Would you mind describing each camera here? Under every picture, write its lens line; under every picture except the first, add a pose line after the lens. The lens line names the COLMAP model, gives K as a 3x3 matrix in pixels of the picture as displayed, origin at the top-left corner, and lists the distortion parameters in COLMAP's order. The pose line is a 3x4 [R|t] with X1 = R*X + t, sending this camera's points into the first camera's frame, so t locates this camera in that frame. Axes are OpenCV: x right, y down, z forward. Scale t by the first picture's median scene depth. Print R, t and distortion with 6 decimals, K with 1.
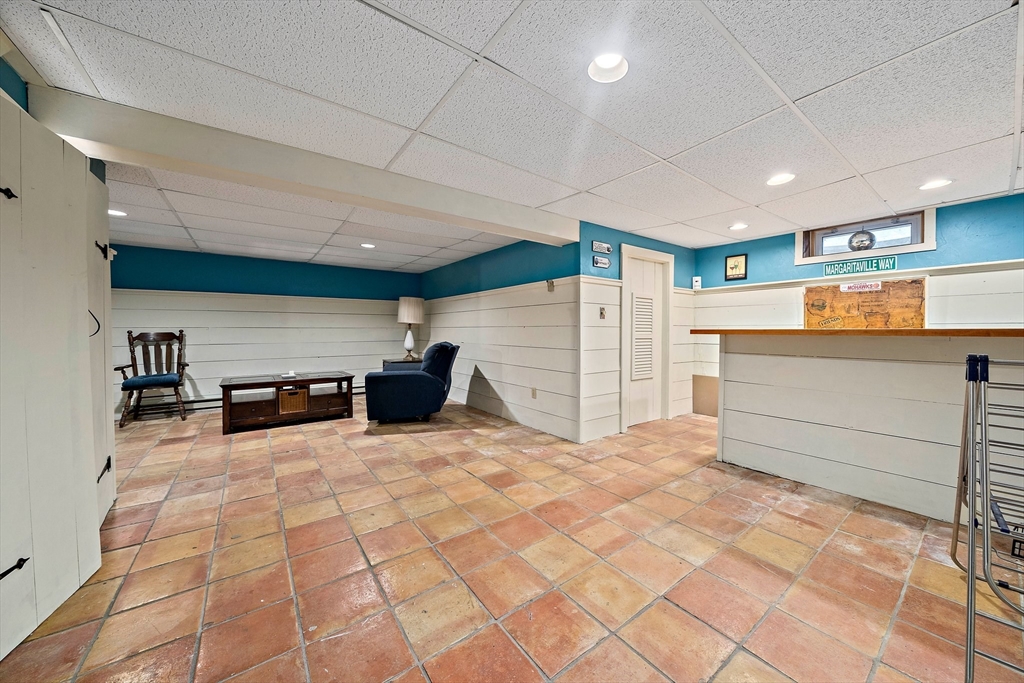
lens RADIAL K [[357.2, 0, 519.8], [0, 357.2, 336.2], [0, 0, 1]] dist [-0.006830, 0.000029]
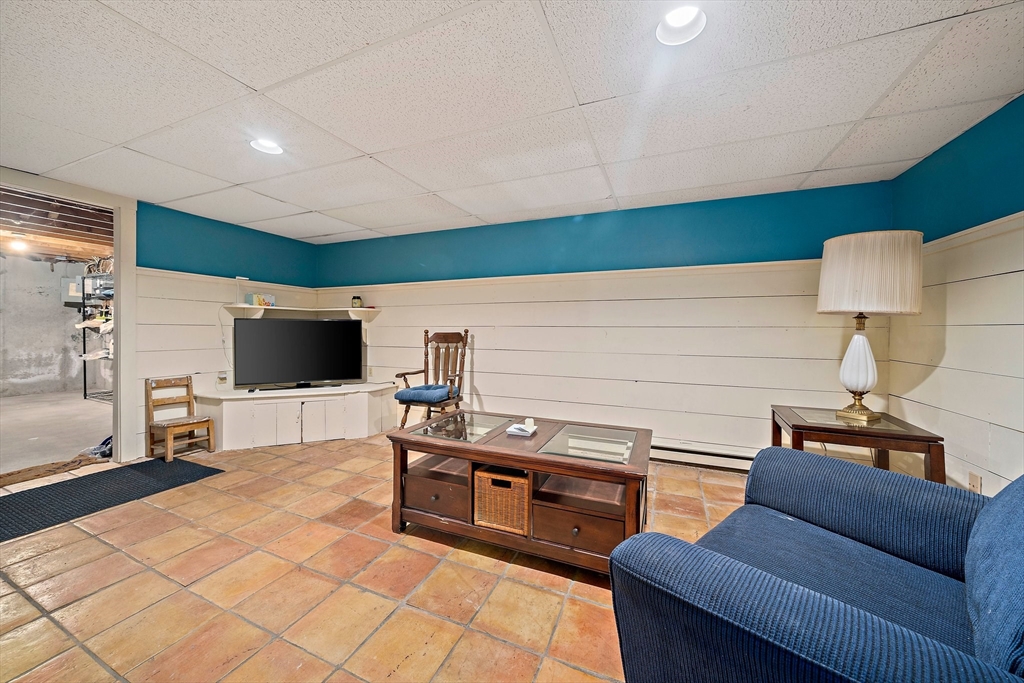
lens RADIAL K [[357.2, 0, 519.1], [0, 357.2, 331.8], [0, 0, 1]] dist [-0.006830, 0.000029]
pose [[0.507076, 0.009321, -0.861851, -0.228741], [-0.021262, 0.999772, -0.001697, -0.012861], [0.861639, 0.019185, 0.507159, 0.687470]]
